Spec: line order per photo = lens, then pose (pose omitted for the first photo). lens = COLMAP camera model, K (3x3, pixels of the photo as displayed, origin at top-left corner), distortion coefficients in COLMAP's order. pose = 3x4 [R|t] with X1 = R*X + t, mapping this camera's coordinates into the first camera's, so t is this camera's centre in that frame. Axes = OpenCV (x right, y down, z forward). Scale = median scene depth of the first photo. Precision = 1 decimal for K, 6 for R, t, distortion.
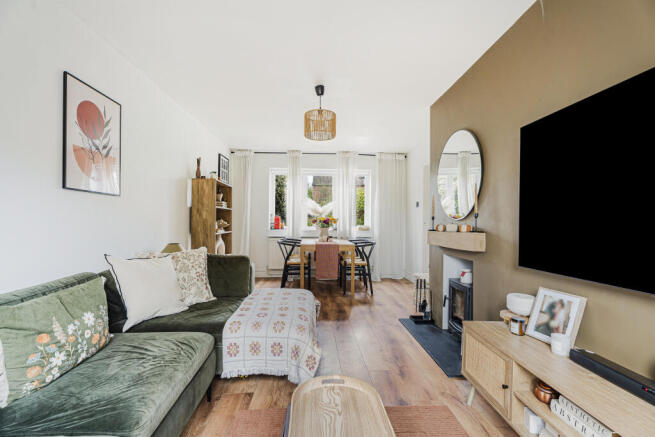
lens RADIAL K [[302.3, 0, 317.4], [0, 302.3, 221.3], [0, 0, 1]] dist [-0.026654, 0.000512]
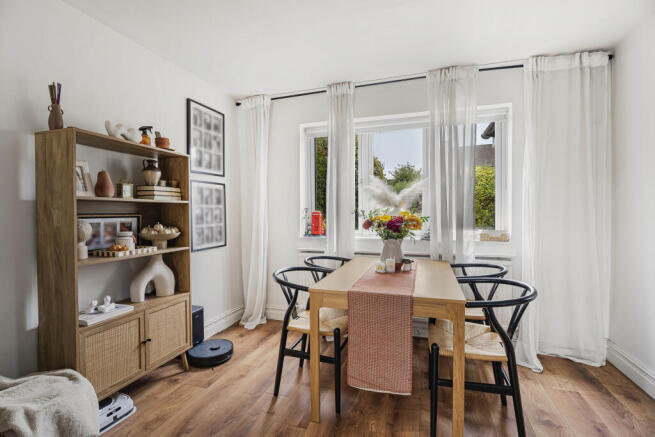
lens RADIAL K [[306.3, 0, 325.9], [0, 306.3, 213.7], [0, 0, 1]] dist [-0.001855, -0.000558]
pose [[0.940269, -0.013026, -0.340183, 0.083844], [0.014864, 0.999886, 0.002798, -0.017099], [0.340107, -0.007688, 0.940355, 0.557570]]
